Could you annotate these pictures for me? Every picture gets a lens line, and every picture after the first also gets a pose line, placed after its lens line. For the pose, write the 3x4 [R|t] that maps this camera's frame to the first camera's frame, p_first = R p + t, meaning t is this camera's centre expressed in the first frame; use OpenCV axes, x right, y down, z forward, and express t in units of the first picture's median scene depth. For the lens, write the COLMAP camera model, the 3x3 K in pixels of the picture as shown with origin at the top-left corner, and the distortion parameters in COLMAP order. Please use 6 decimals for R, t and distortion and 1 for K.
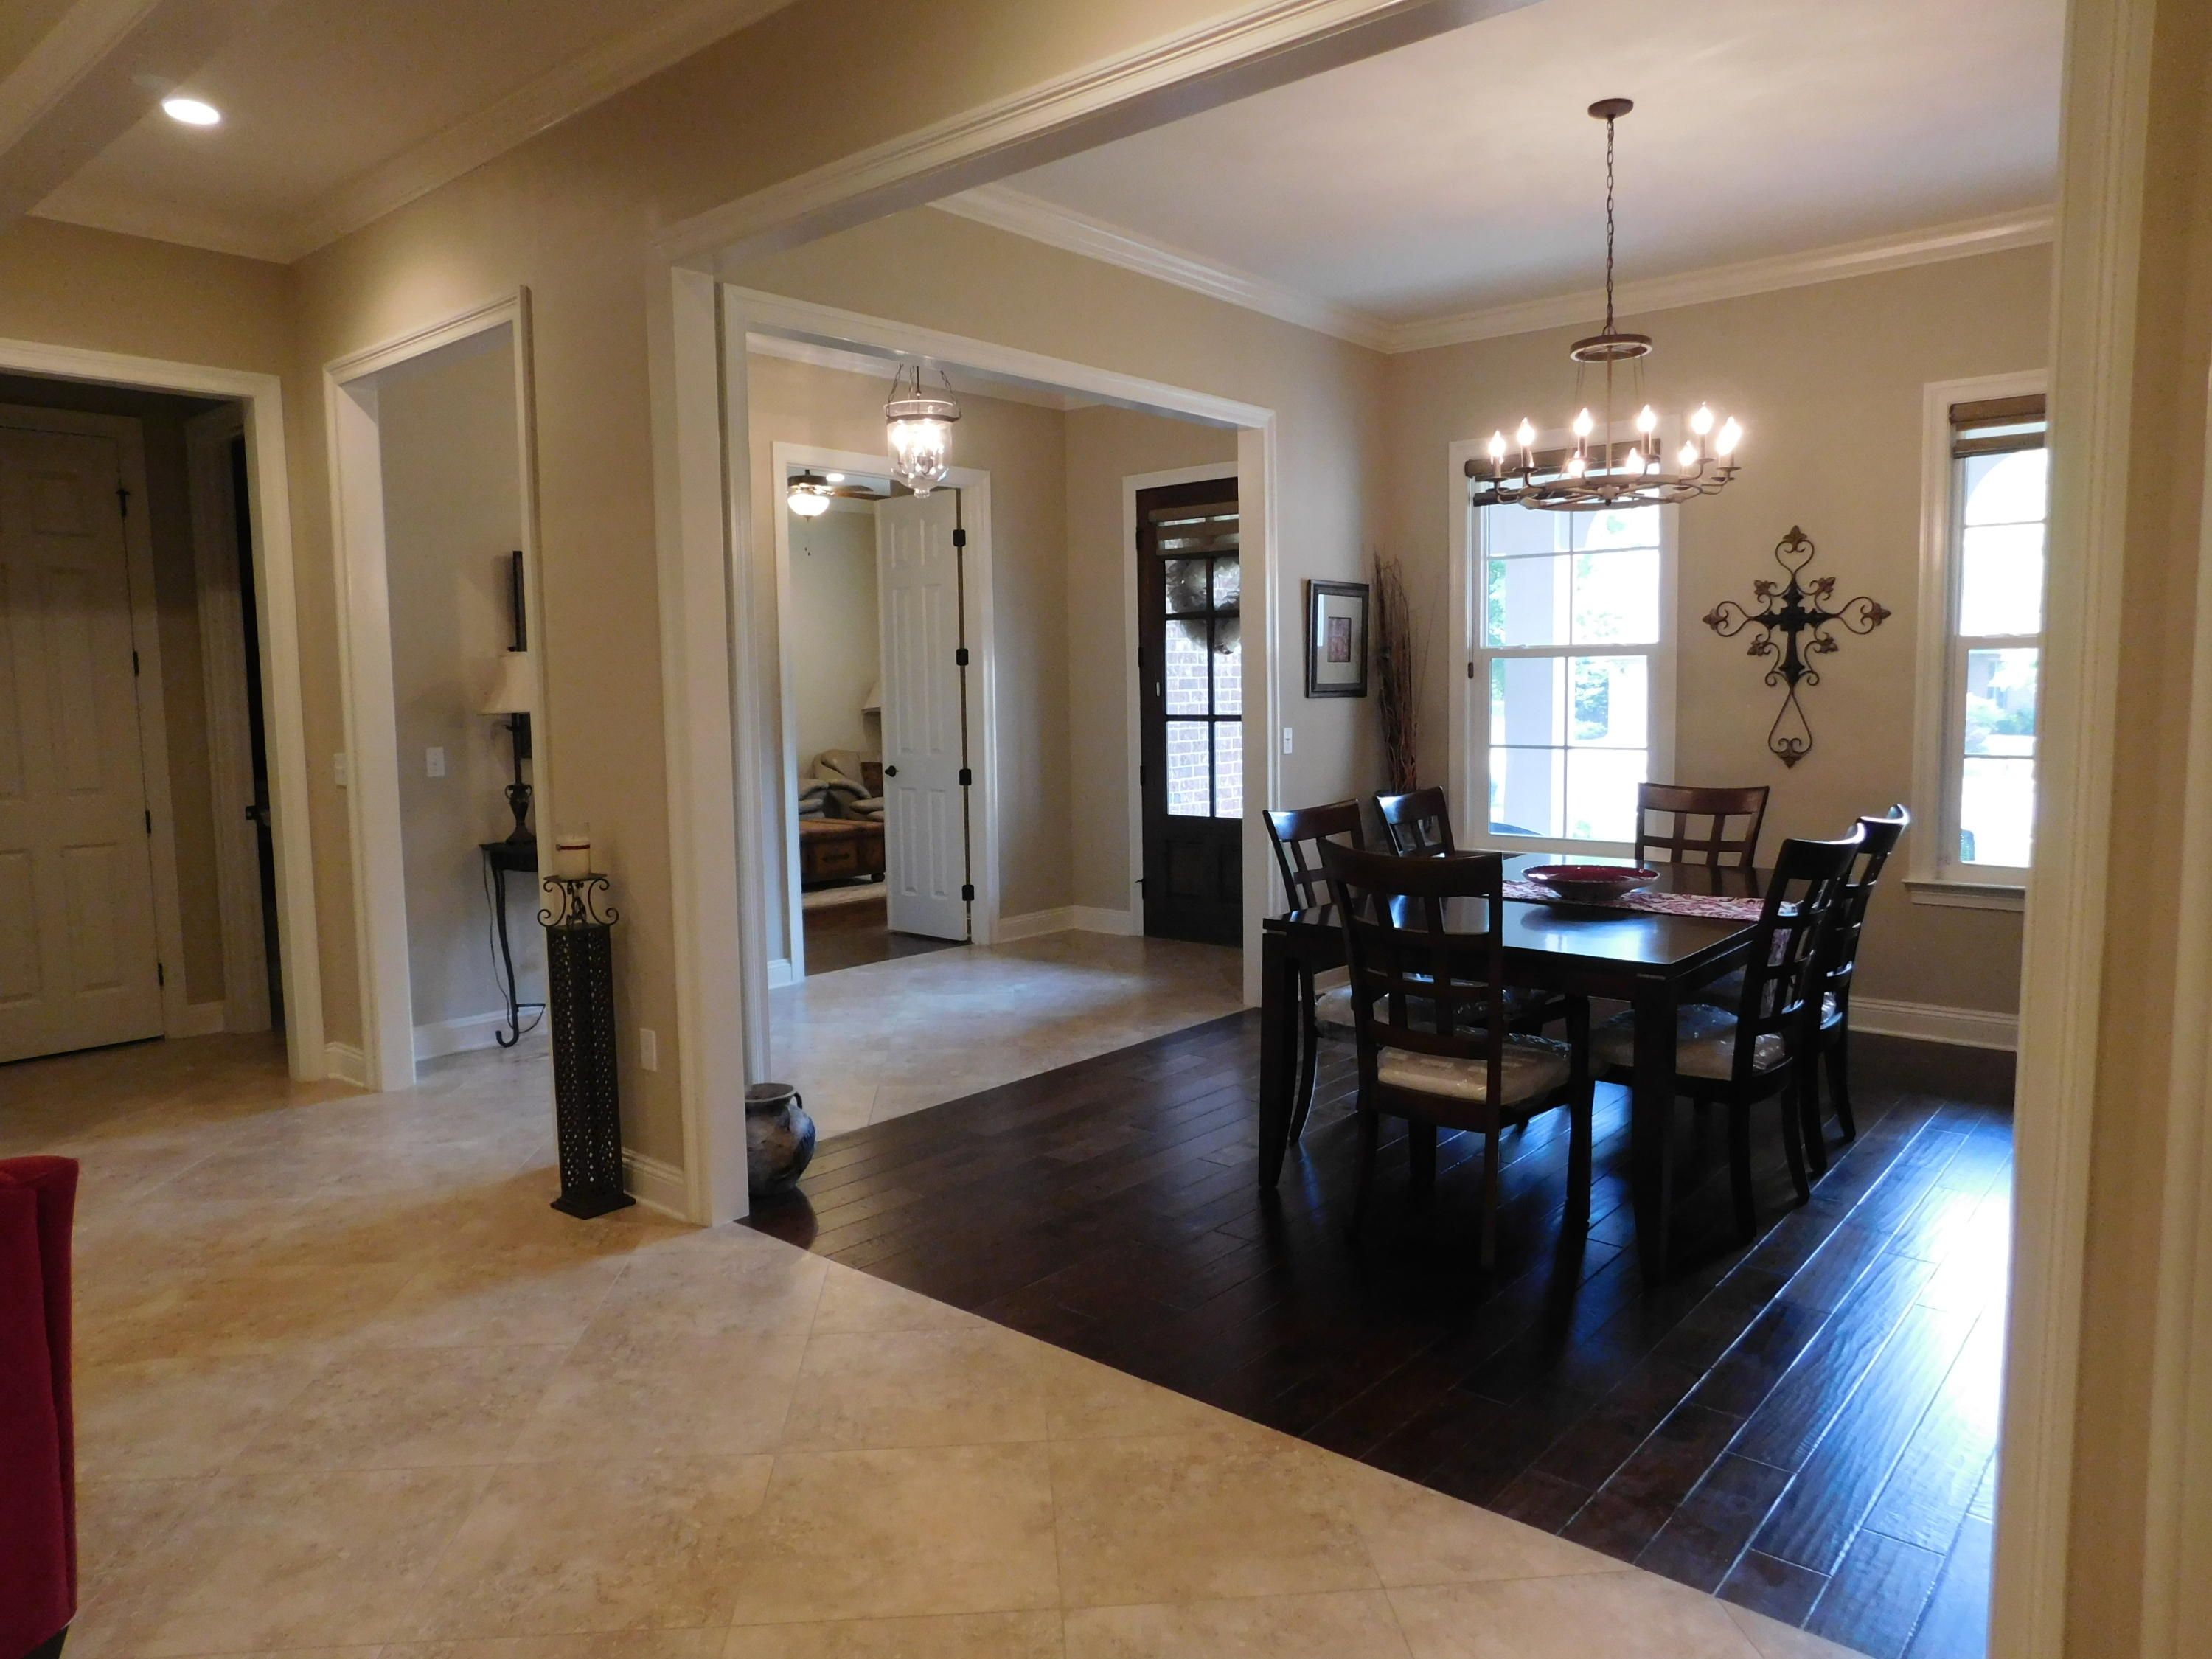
lens RADIAL K [[1463.0, 0, 1112.3], [0, 1463.0, 832.4], [0, 0, 1]] dist [-0.067278, 0.050968]
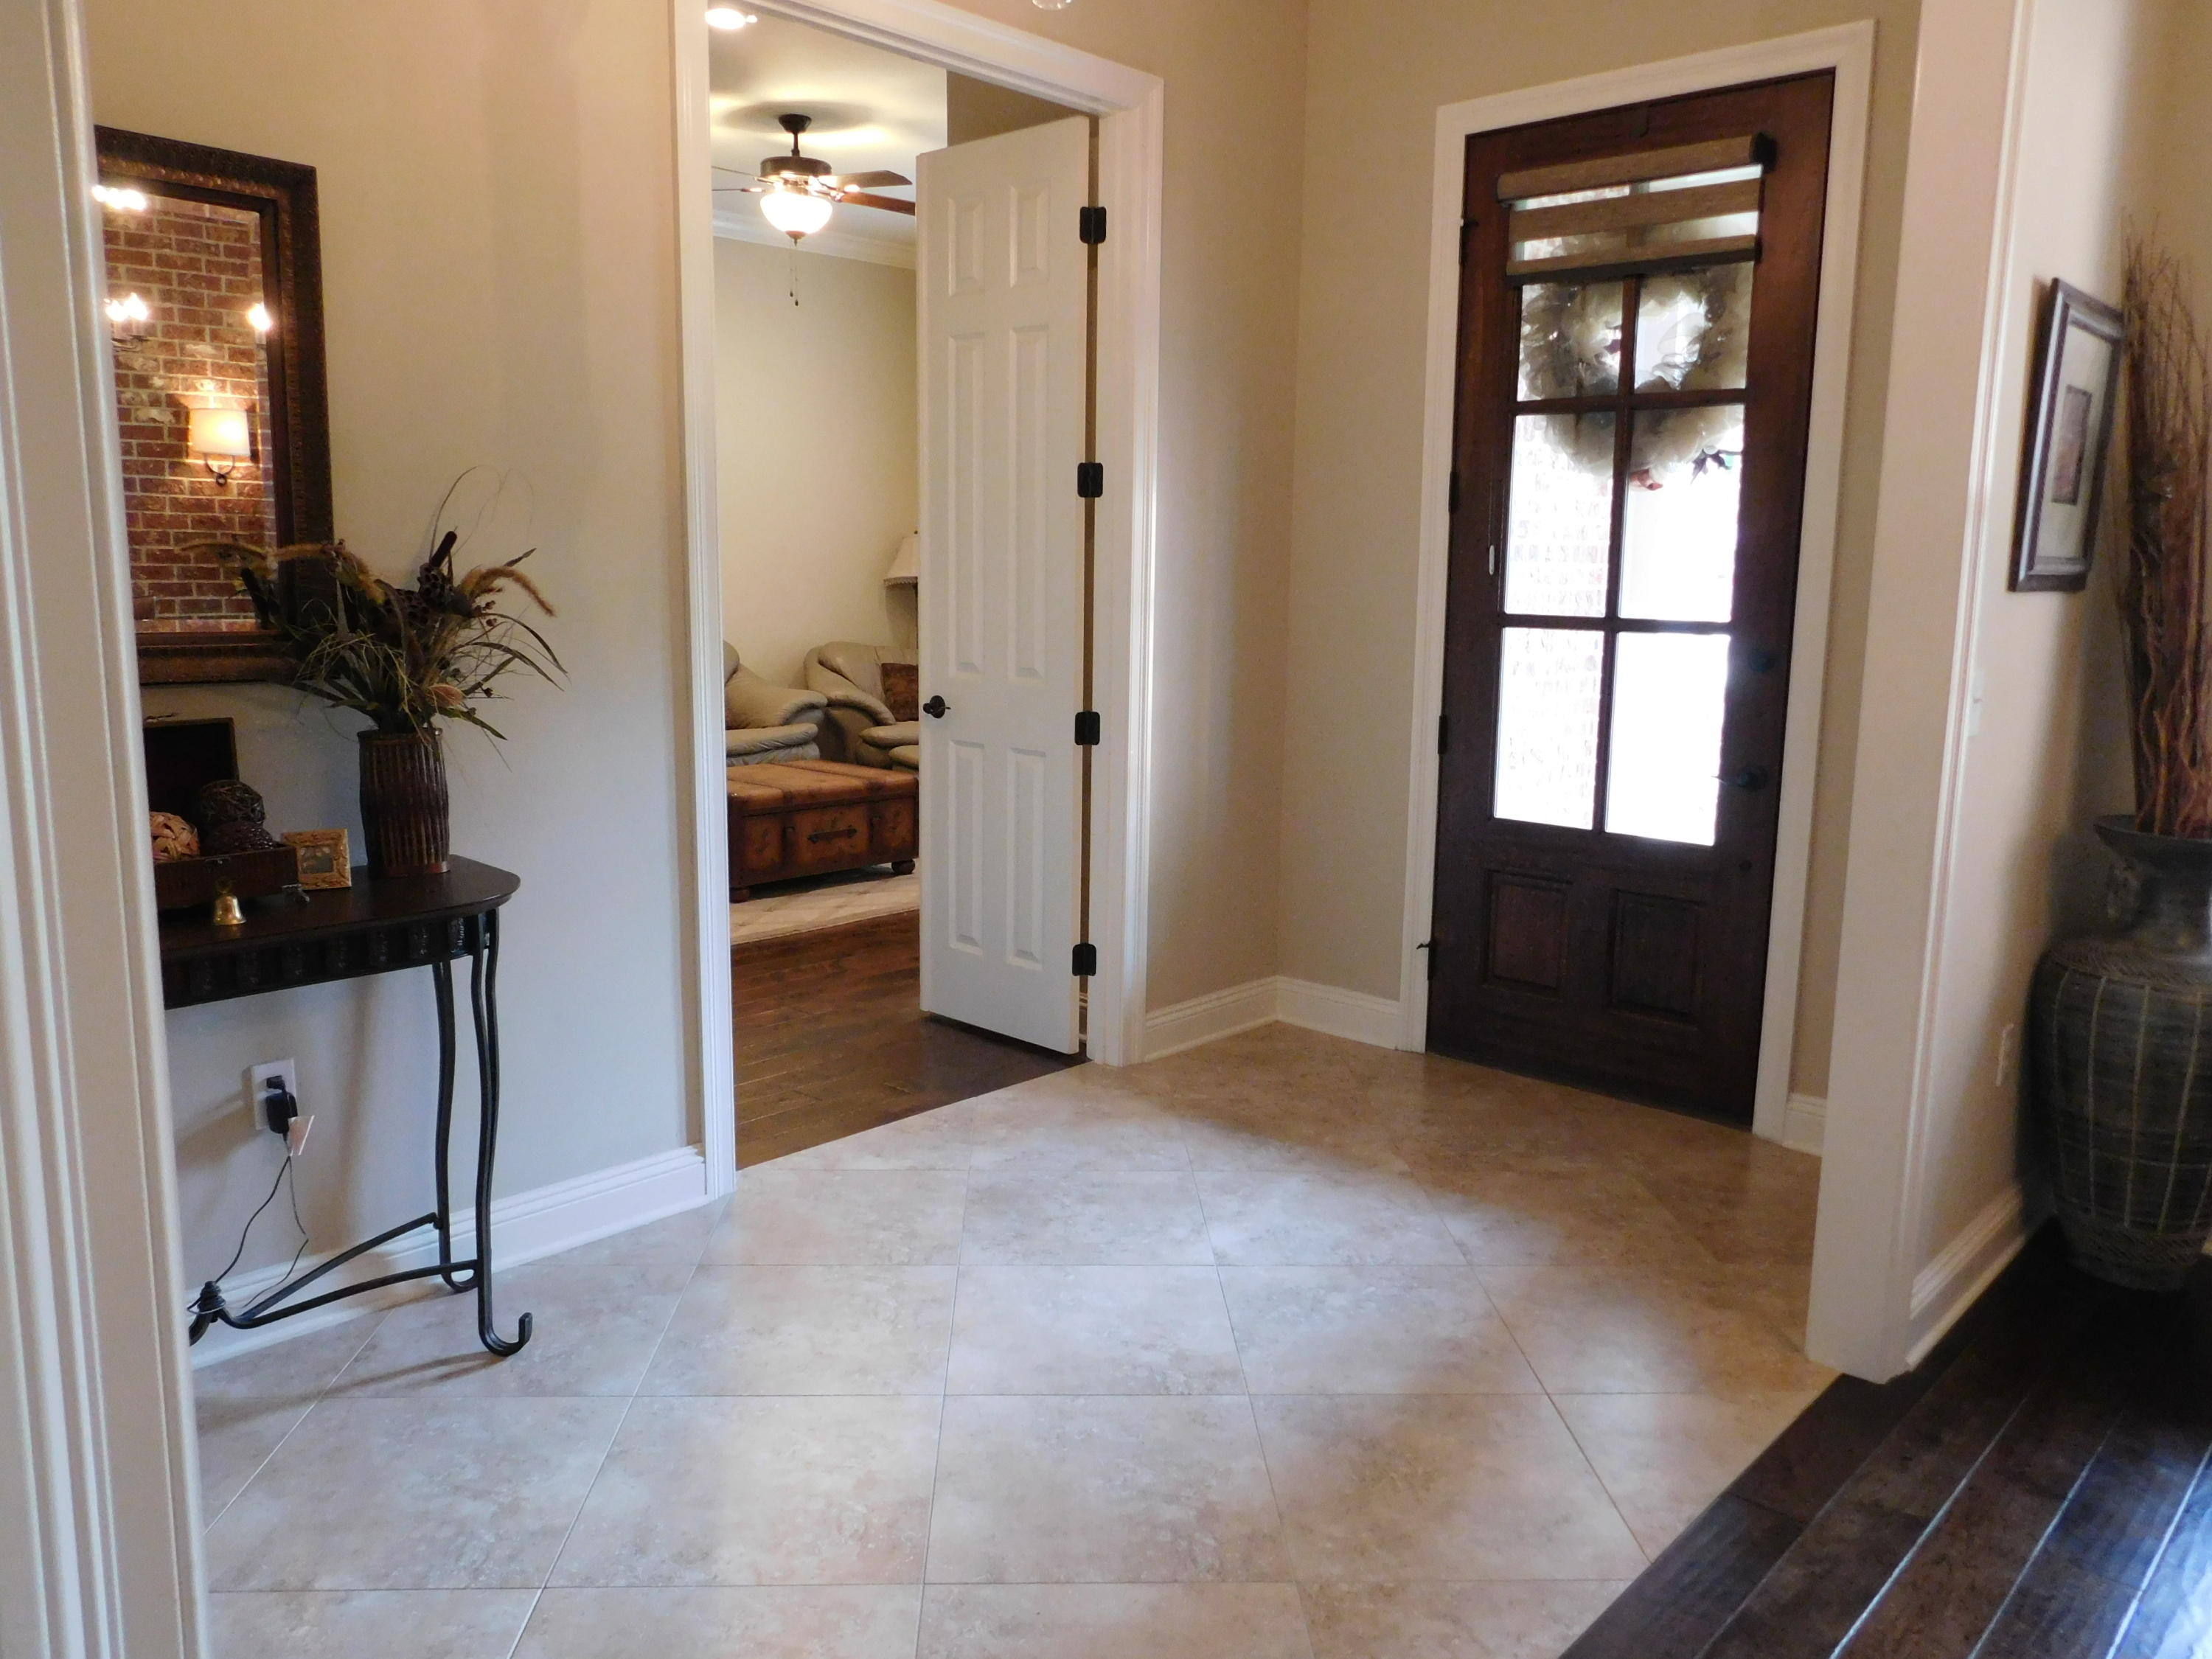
lens RADIAL K [[1646.0, 0, 1107.1], [0, 1646.0, 830.8], [0, 0, 1]] dist [-0.001110, 0.000456]
pose [[0.998766, 0.036055, -0.034154, -0.086178], [-0.033746, 0.997254, 0.065919, -0.046976], [0.036437, -0.064685, 0.997240, 0.523030]]
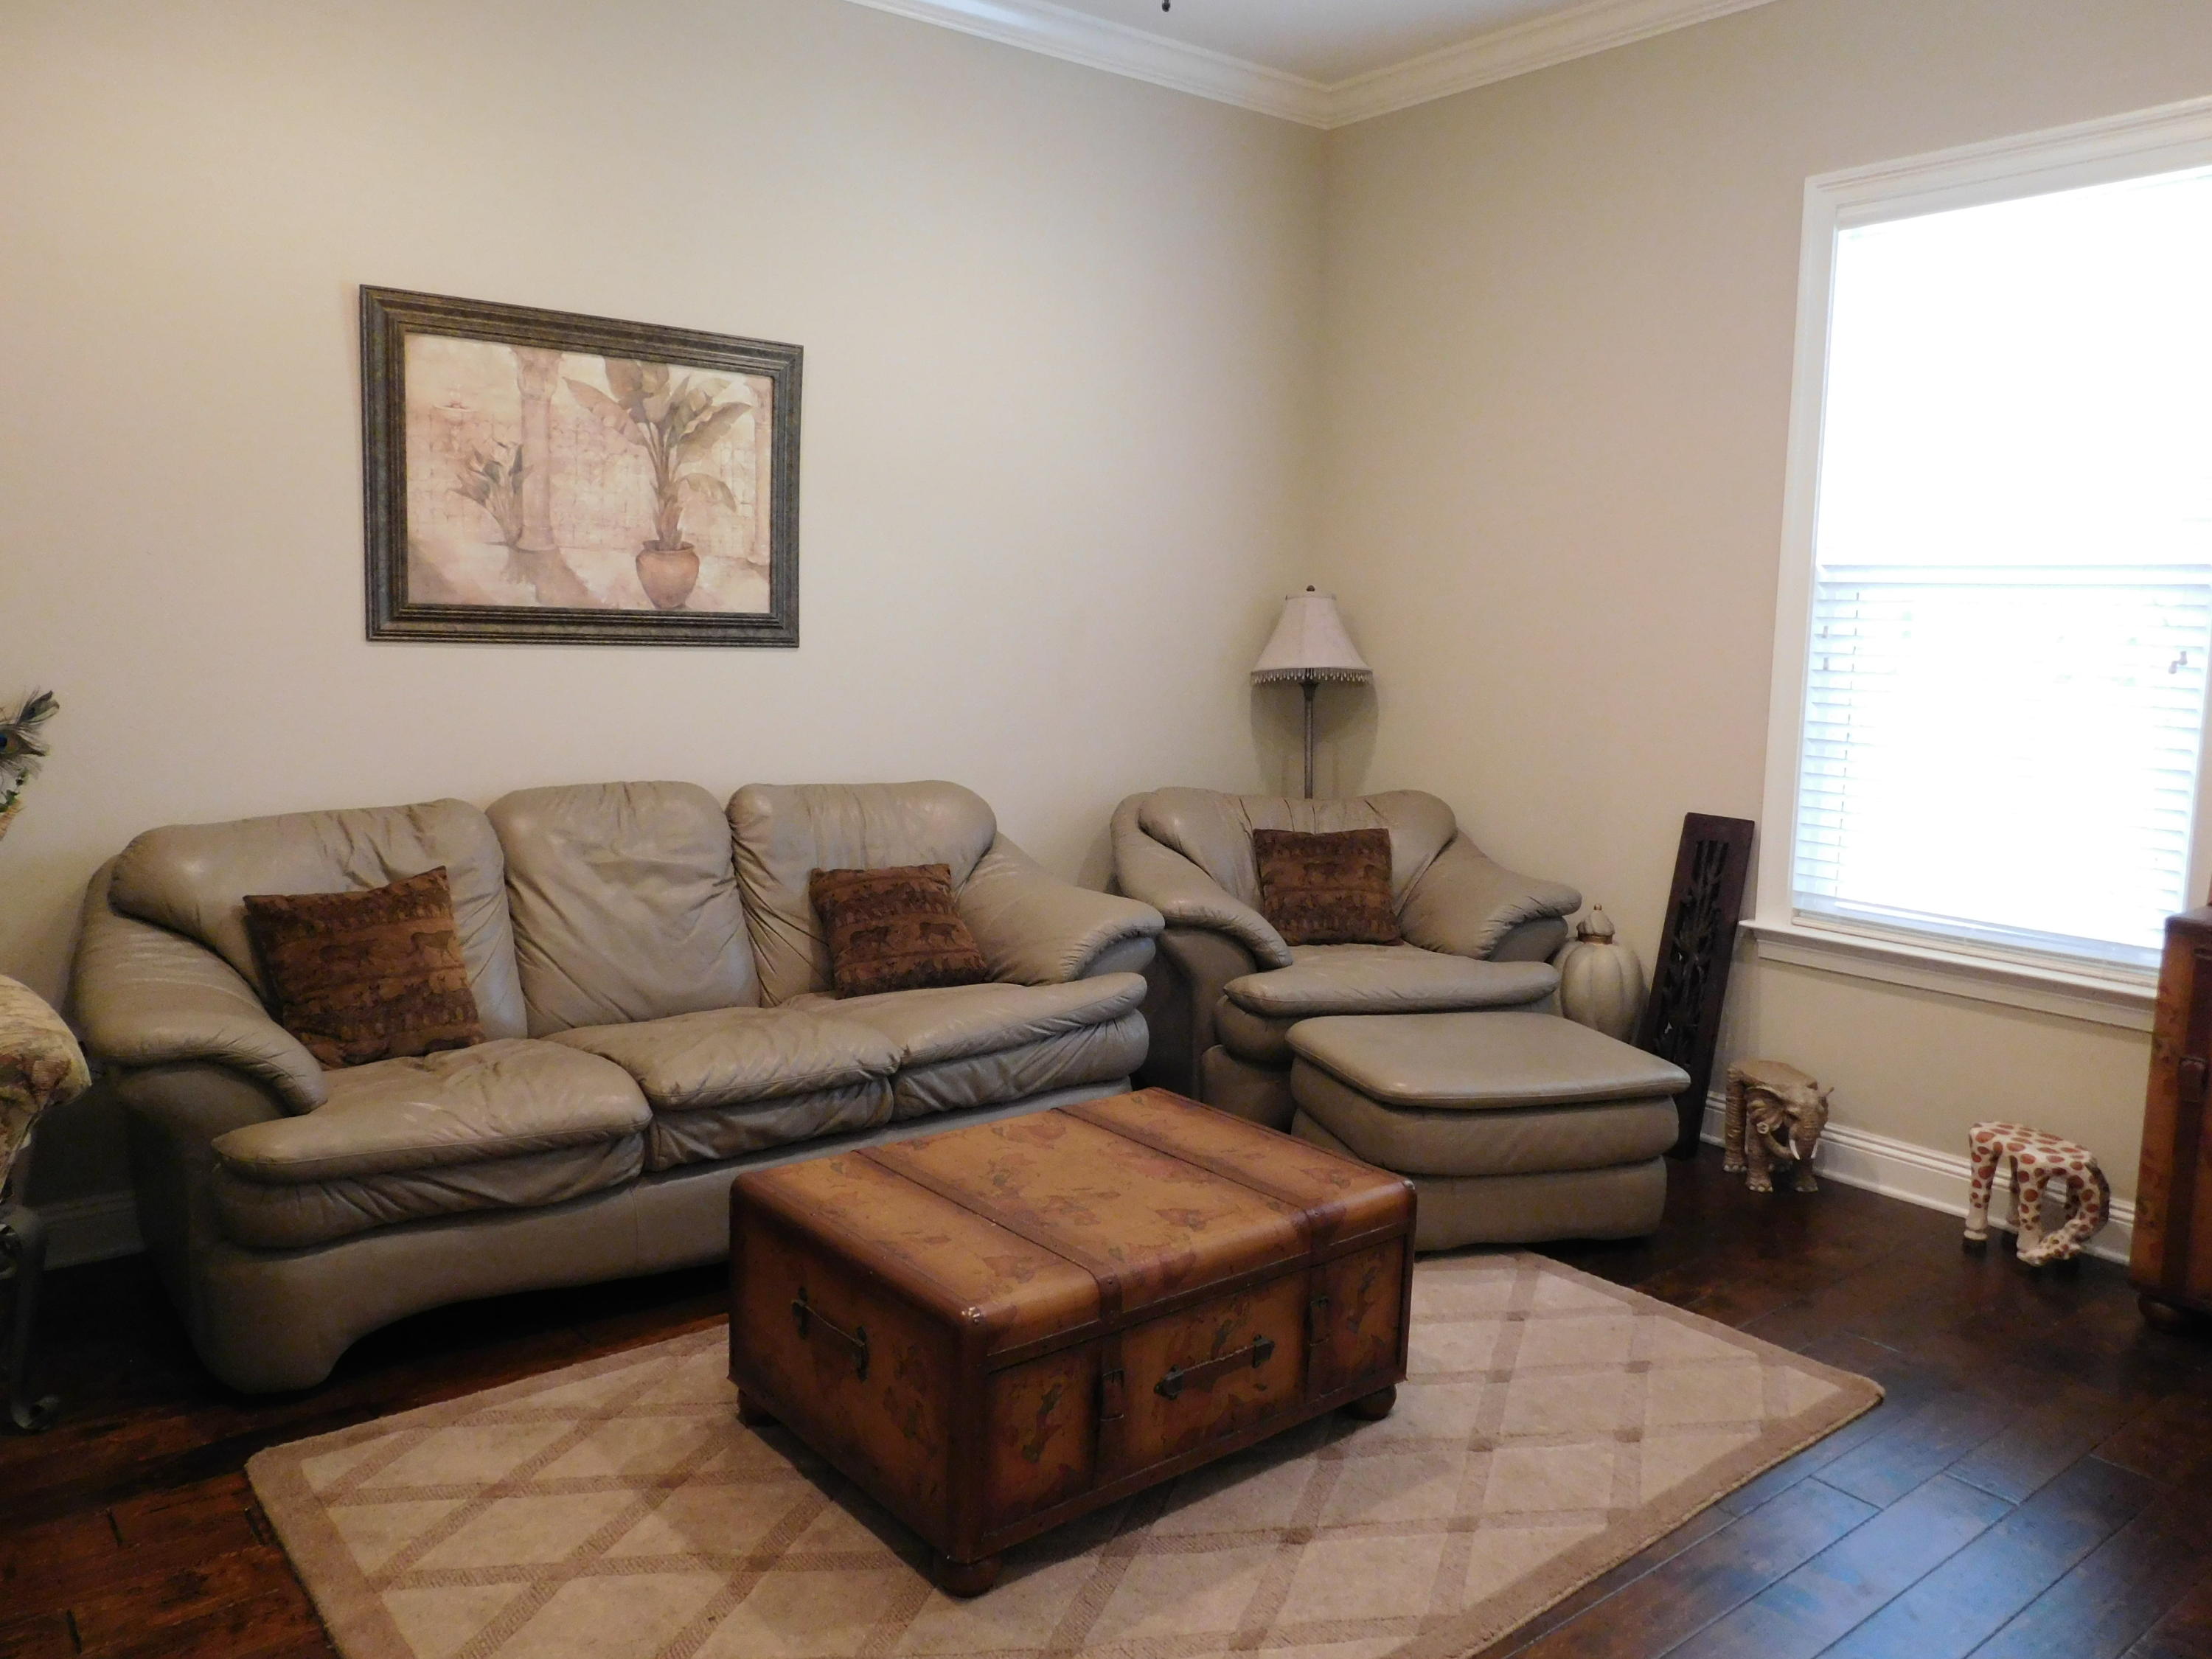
lens RADIAL K [[1646.0, 0, 1114.6], [0, 1646.0, 834.2], [0, 0, 1]] dist [-0.001110, 0.000456]
pose [[0.981622, 0.060089, -0.181130, -0.244551], [-0.053278, 0.997686, 0.042239, -0.112137], [0.183249, -0.031812, 0.982552, 1.121983]]
